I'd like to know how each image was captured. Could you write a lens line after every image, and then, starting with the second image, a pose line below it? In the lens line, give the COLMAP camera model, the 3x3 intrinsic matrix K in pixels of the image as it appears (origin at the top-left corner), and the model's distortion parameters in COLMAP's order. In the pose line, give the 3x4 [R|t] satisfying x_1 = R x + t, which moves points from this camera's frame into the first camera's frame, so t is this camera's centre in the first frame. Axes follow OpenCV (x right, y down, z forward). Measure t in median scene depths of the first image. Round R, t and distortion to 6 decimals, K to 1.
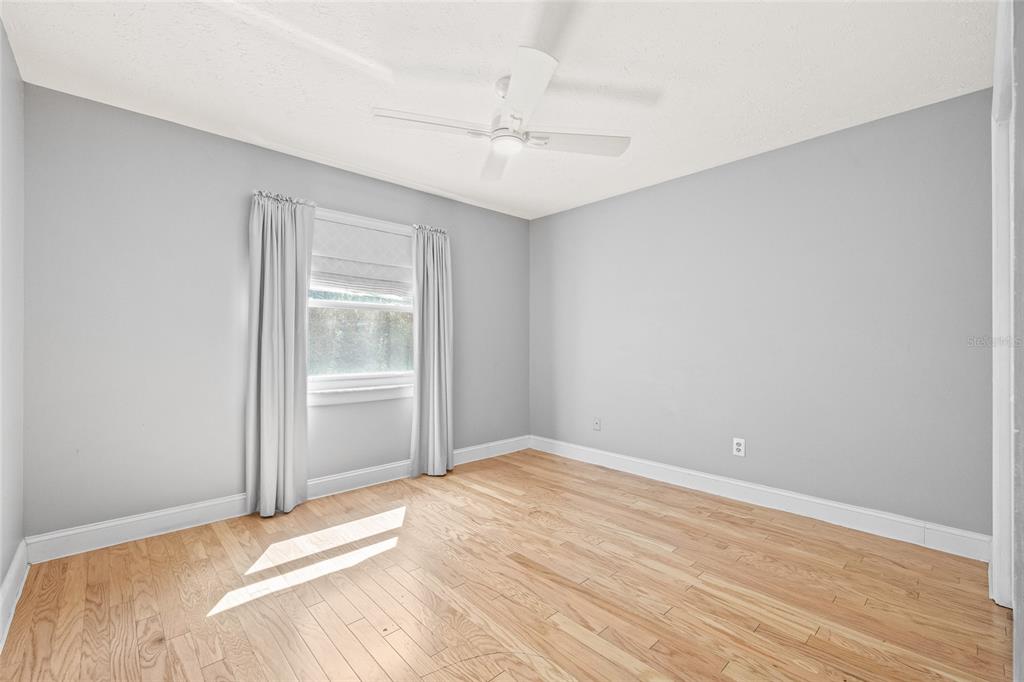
lens RADIAL K [[430.2, 0, 508.4], [0, 430.2, 336.6], [0, 0, 1]] dist [0.000740, -0.000022]
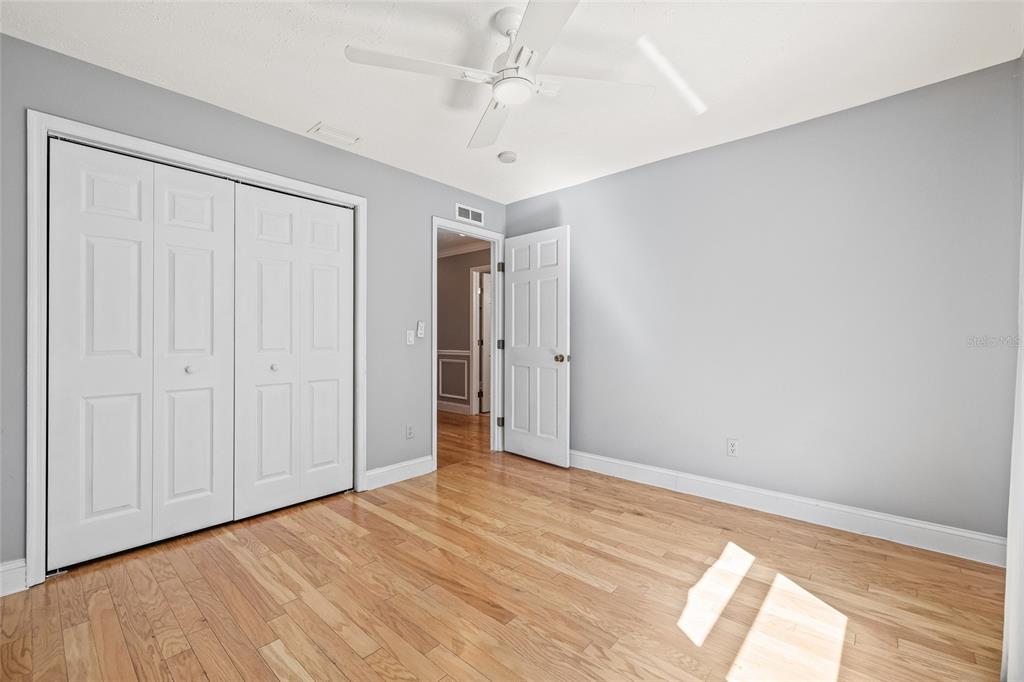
lens RADIAL K [[430.2, 0, 508.4], [0, 430.2, 336.6], [0, 0, 1]] dist [0.000740, -0.000022]
pose [[-0.995611, -0.001982, -0.093572, 0.093231], [-0.000817, 0.999922, -0.012493, 0.030814], [0.093589, -0.012362, -0.995534, 1.990197]]
